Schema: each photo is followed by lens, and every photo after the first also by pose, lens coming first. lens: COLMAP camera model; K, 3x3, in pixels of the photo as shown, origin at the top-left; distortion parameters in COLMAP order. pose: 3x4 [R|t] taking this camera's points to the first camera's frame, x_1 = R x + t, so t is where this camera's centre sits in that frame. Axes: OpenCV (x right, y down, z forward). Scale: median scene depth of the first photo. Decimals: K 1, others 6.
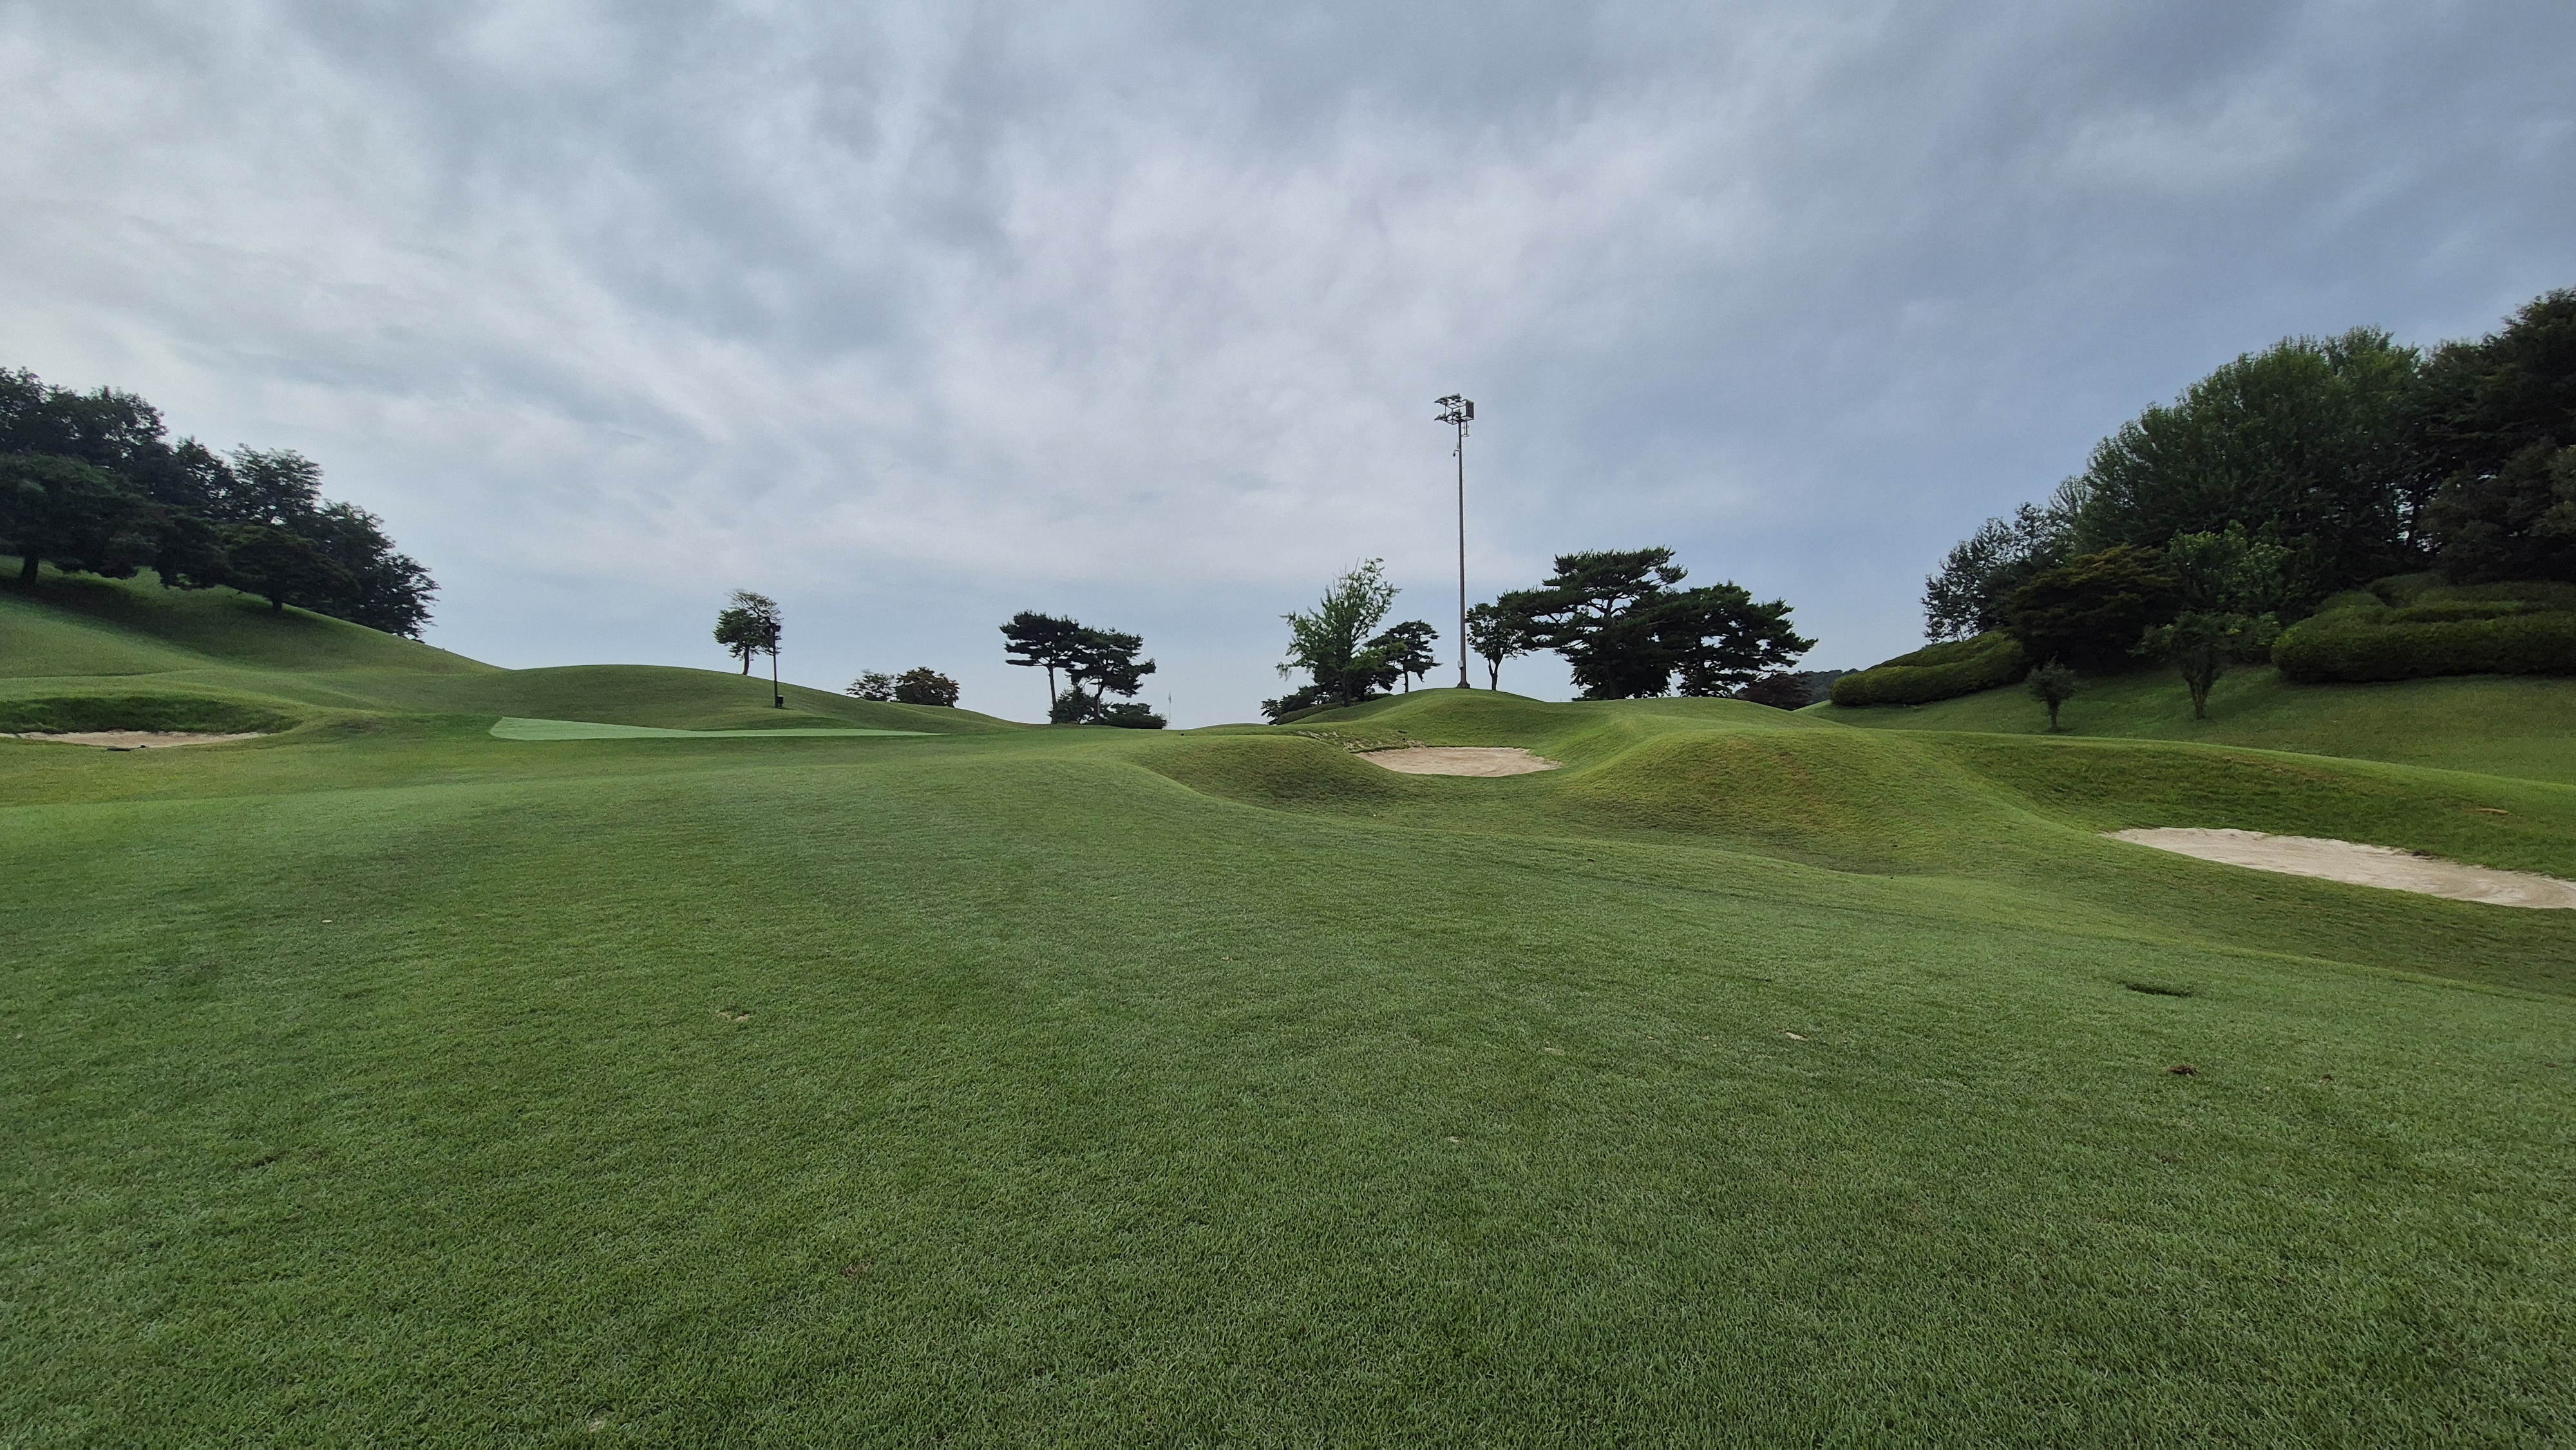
lens RADIAL K [[1039.8, 0, 1280.5], [0, 1039.8, 717.1], [0, 0, 1]] dist [-0.003569, -0.000514]
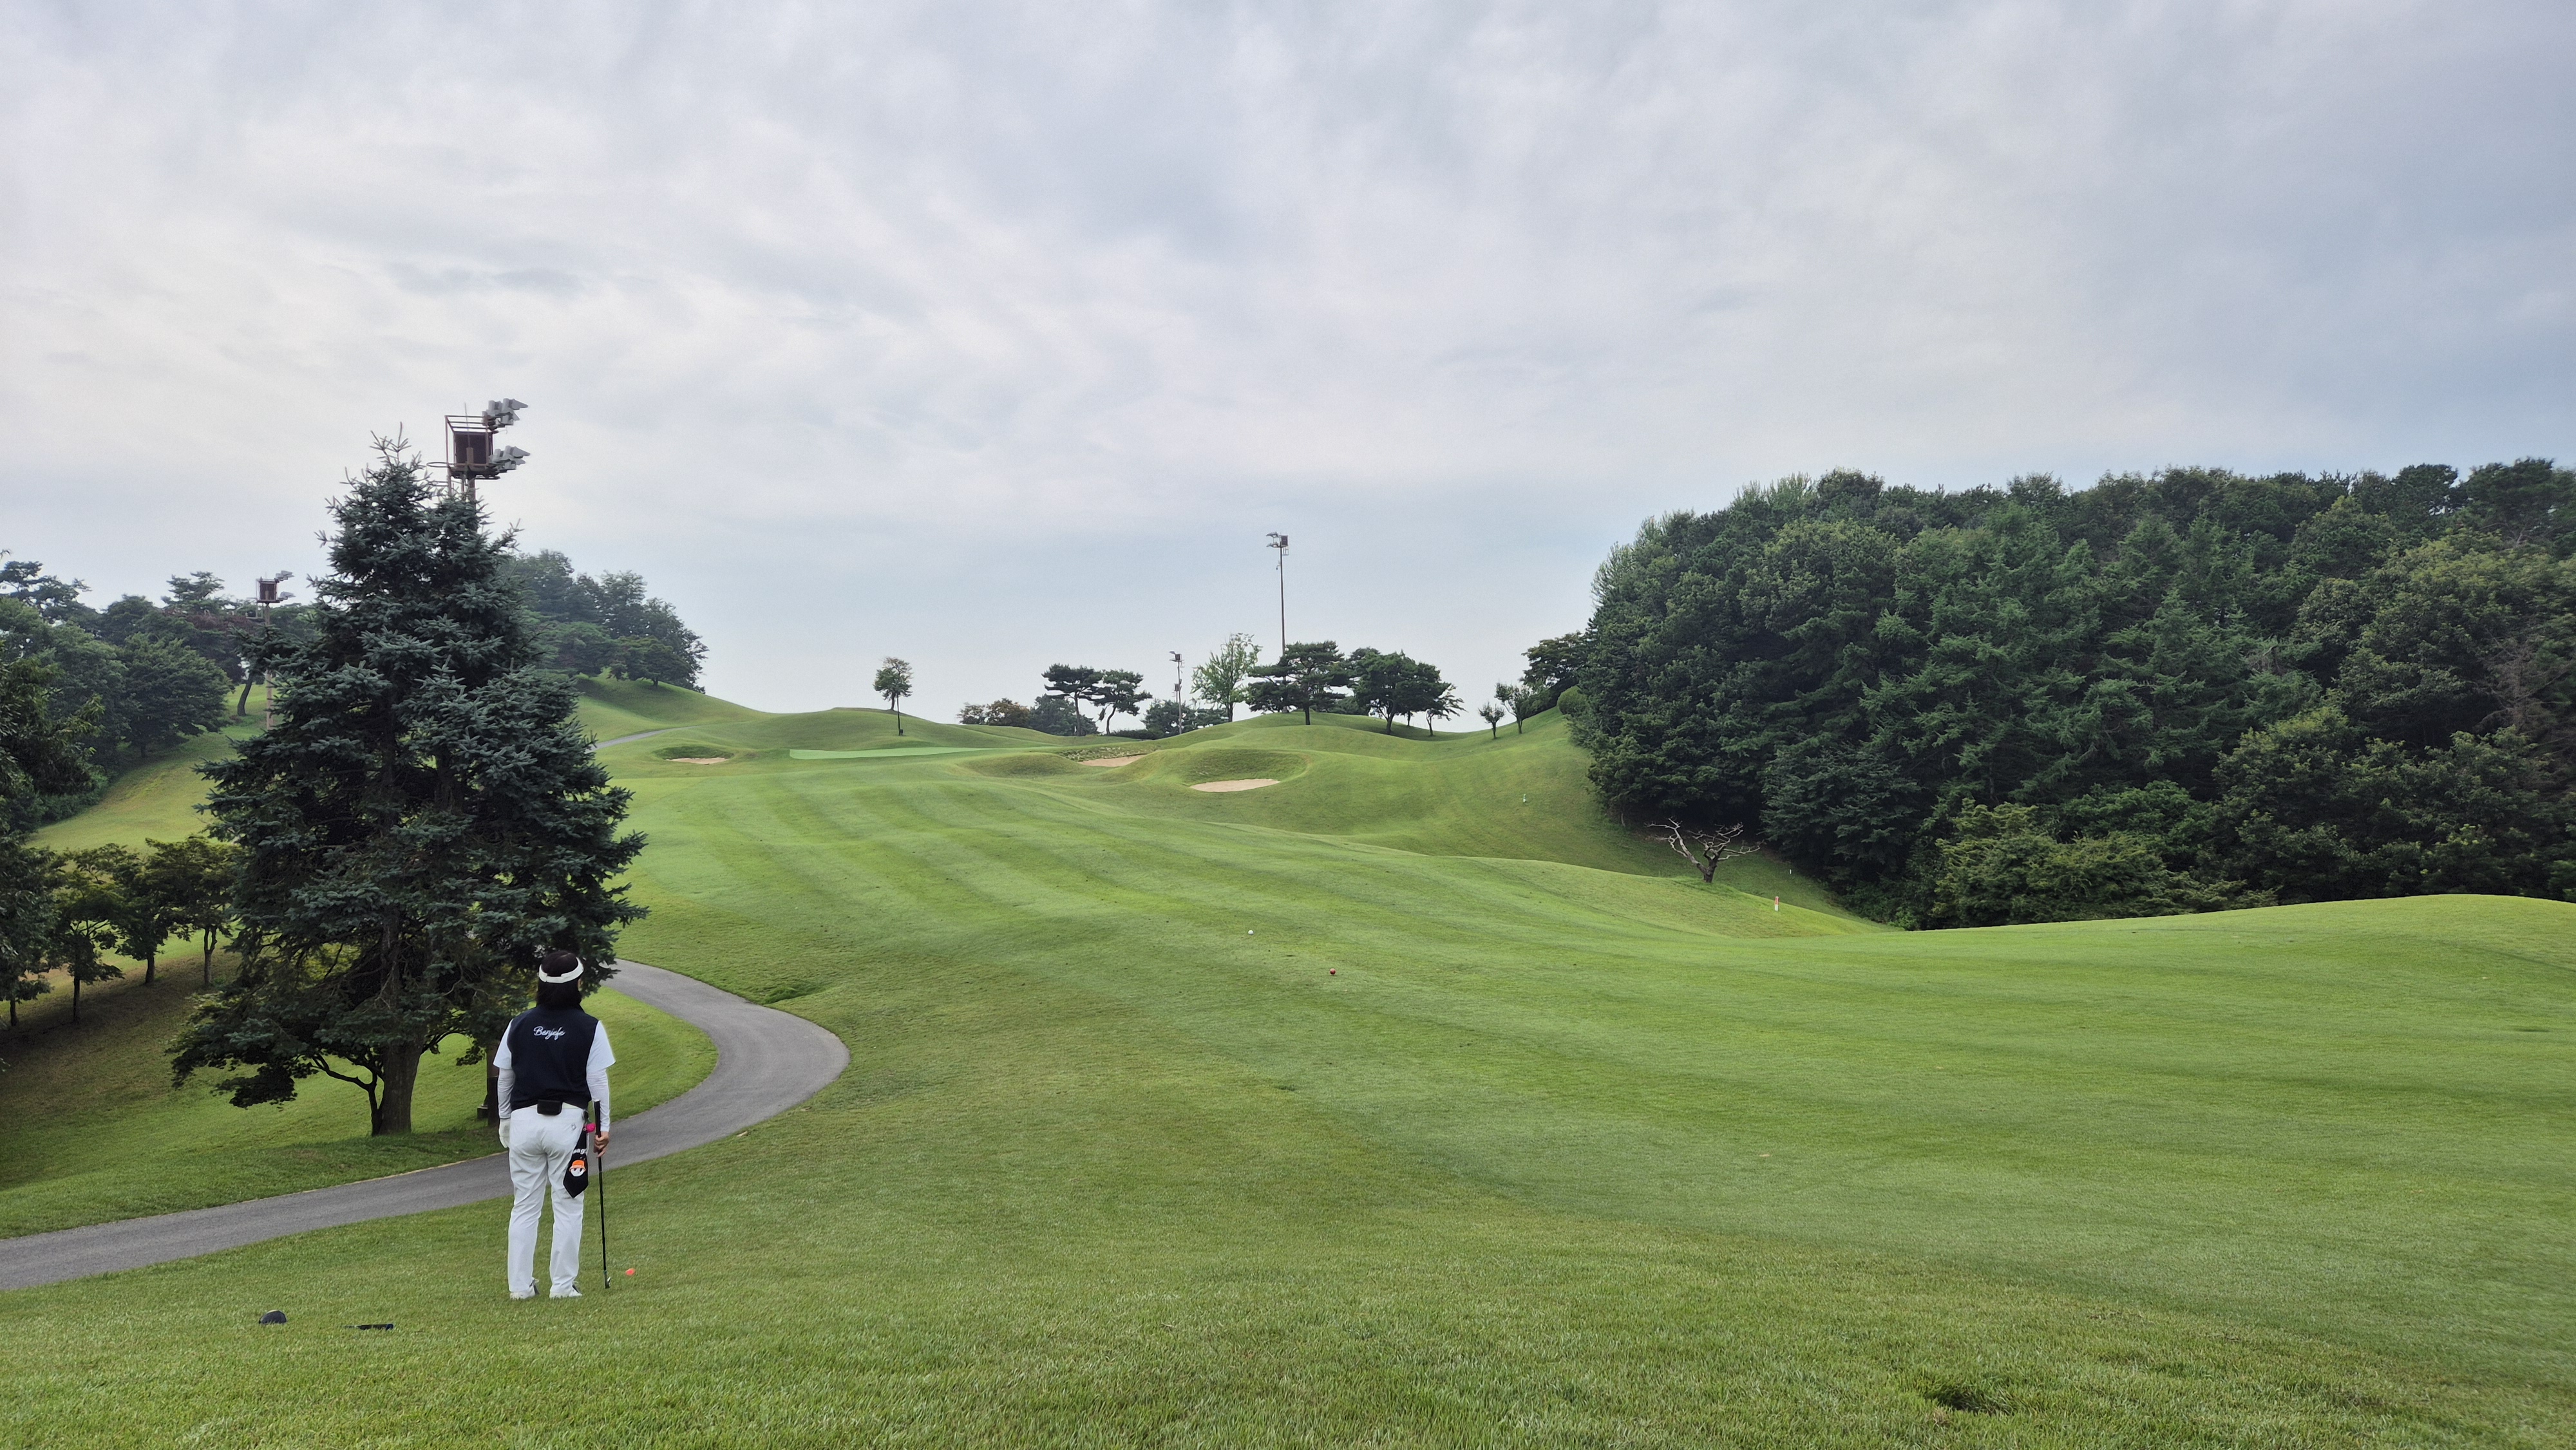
lens RADIAL K [[1683.8, 0, 1290.5], [0, 1683.8, 728.2], [0, 0, 1]] dist [-0.002629, 0.000065]
pose [[0.960286, -0.020524, -0.278263, 0.762455], [0.028401, 0.999301, 0.024304, -0.057582], [0.277570, -0.031242, 0.960197, -1.264930]]
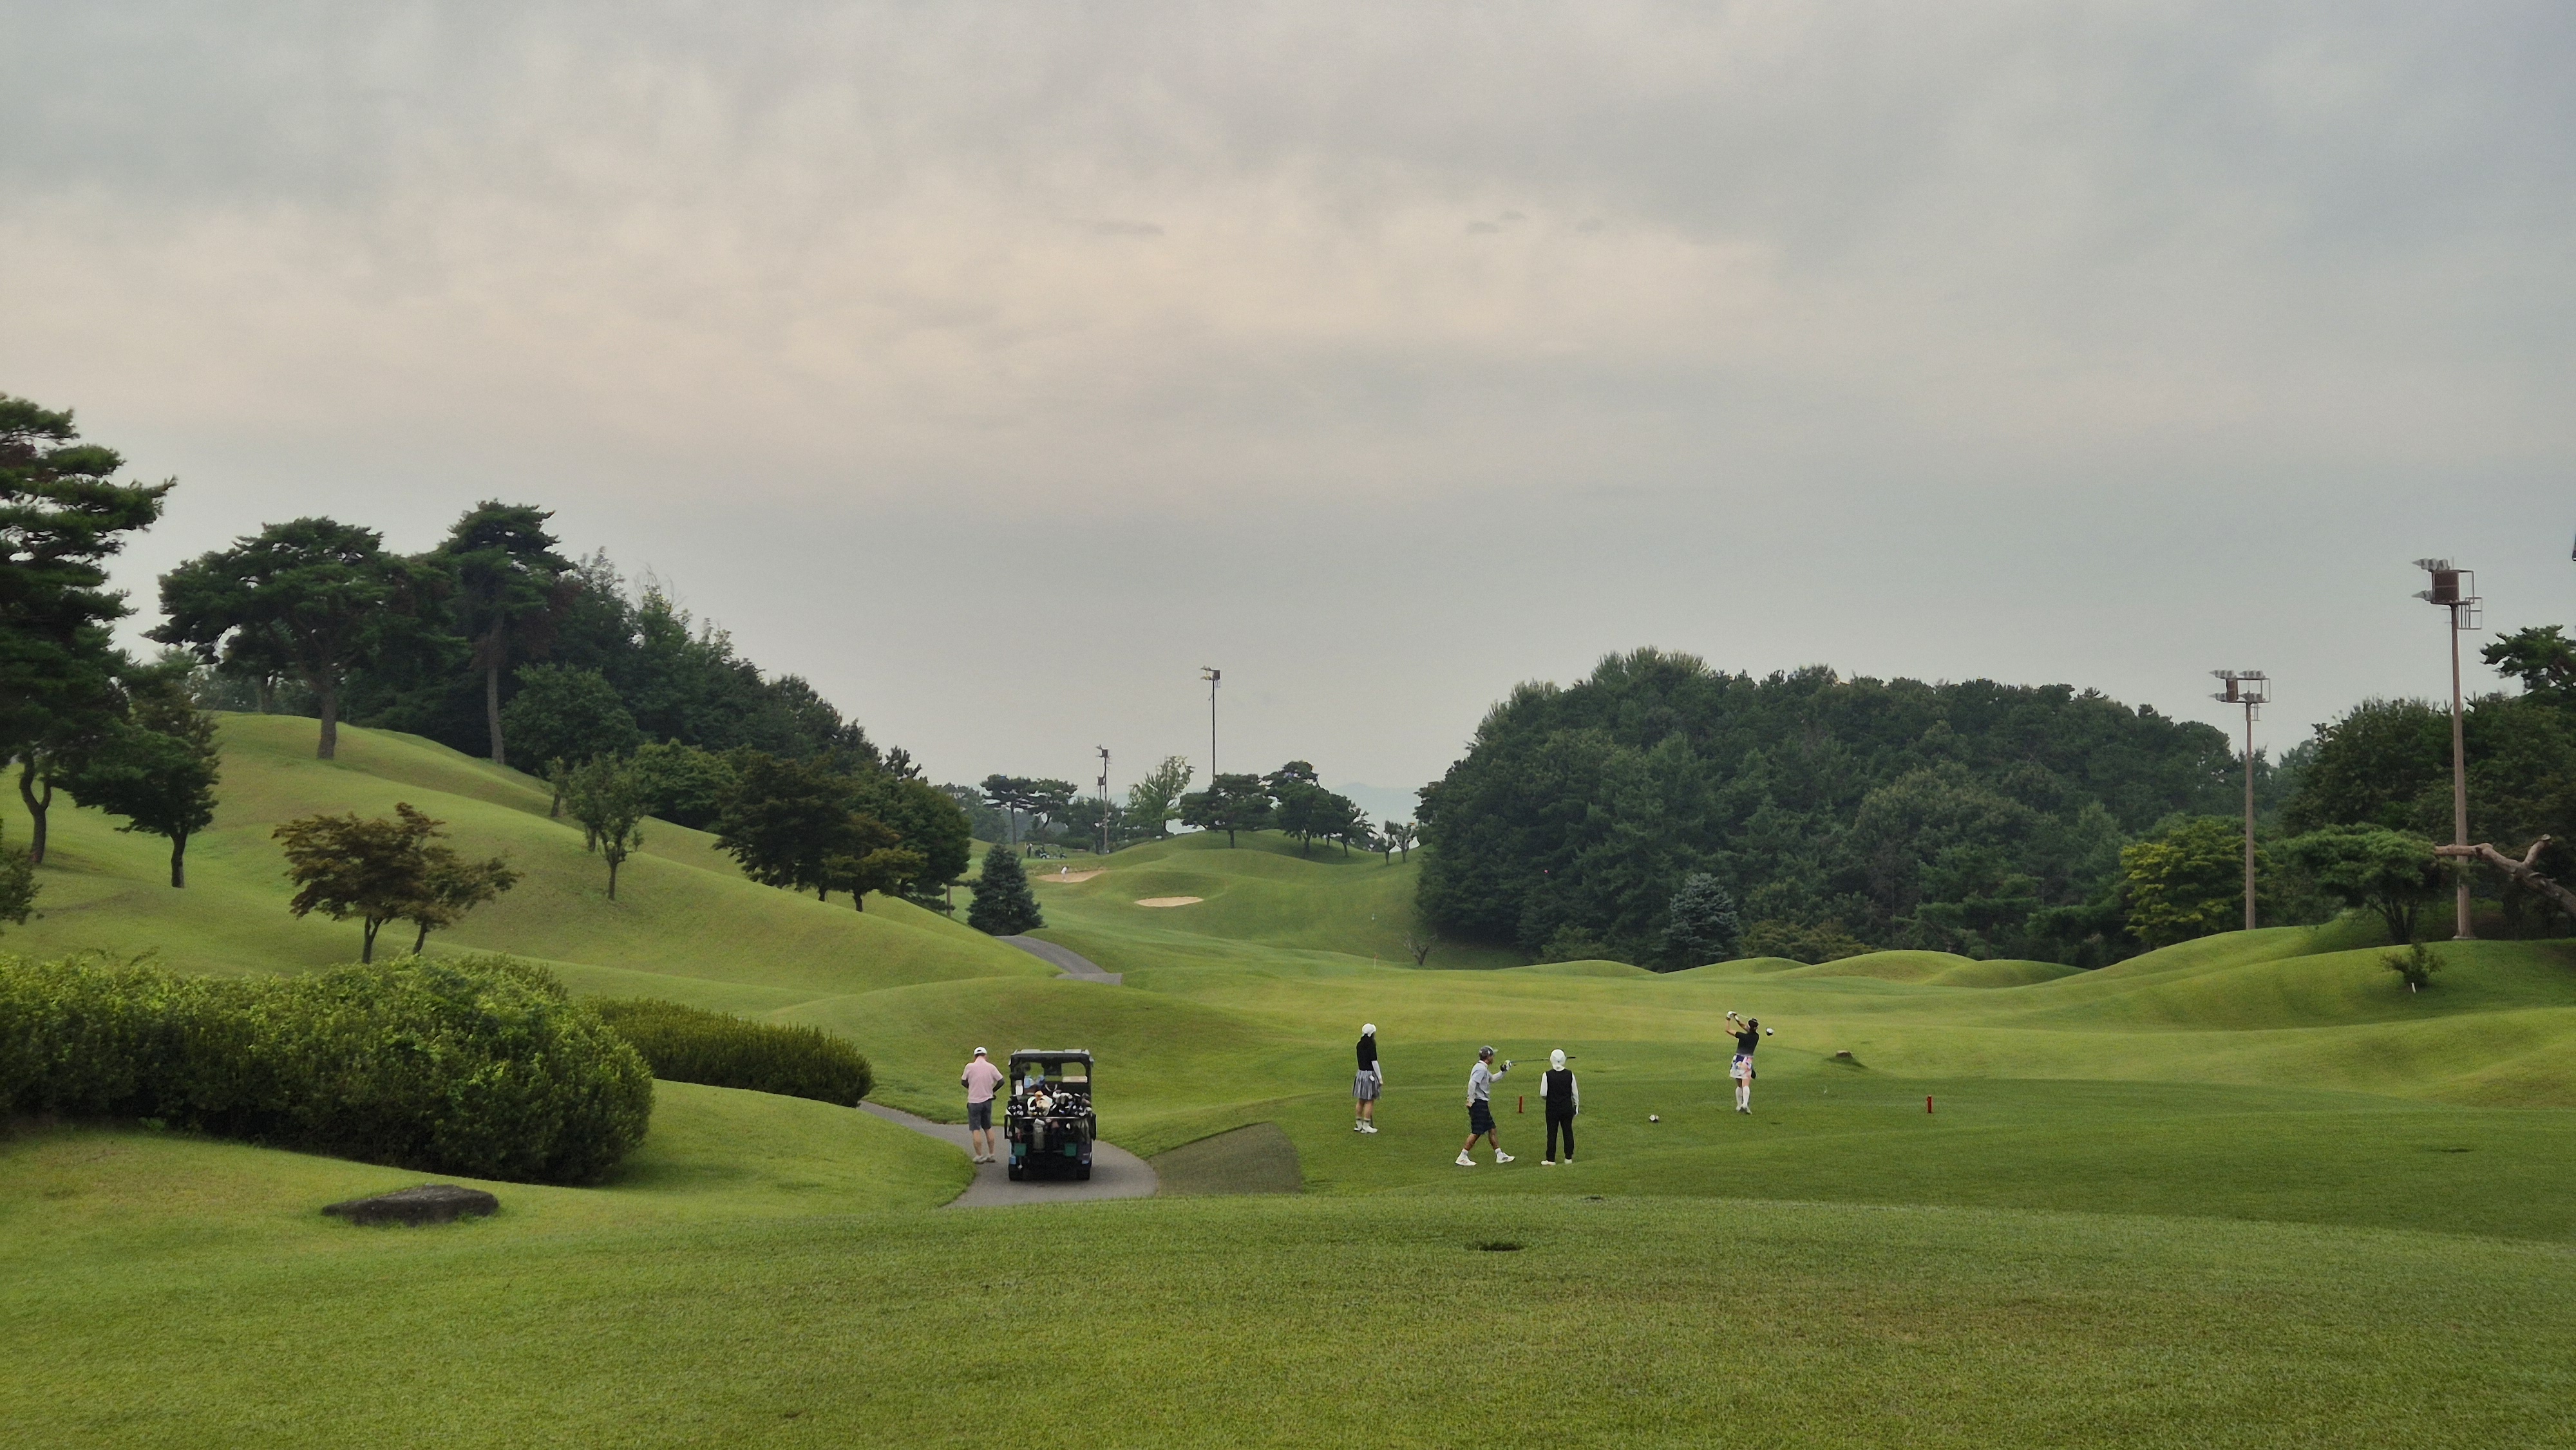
lens RADIAL K [[2516.7, 0, 1287.7], [0, 2516.7, 726.7], [0, 0, 1]] dist [0.014411, 0.004807]
pose [[0.965369, -0.005143, -0.260836, 1.181596], [0.004337, 0.999984, -0.003667, -0.160369], [0.260851, 0.002409, 0.965376, -2.588287]]
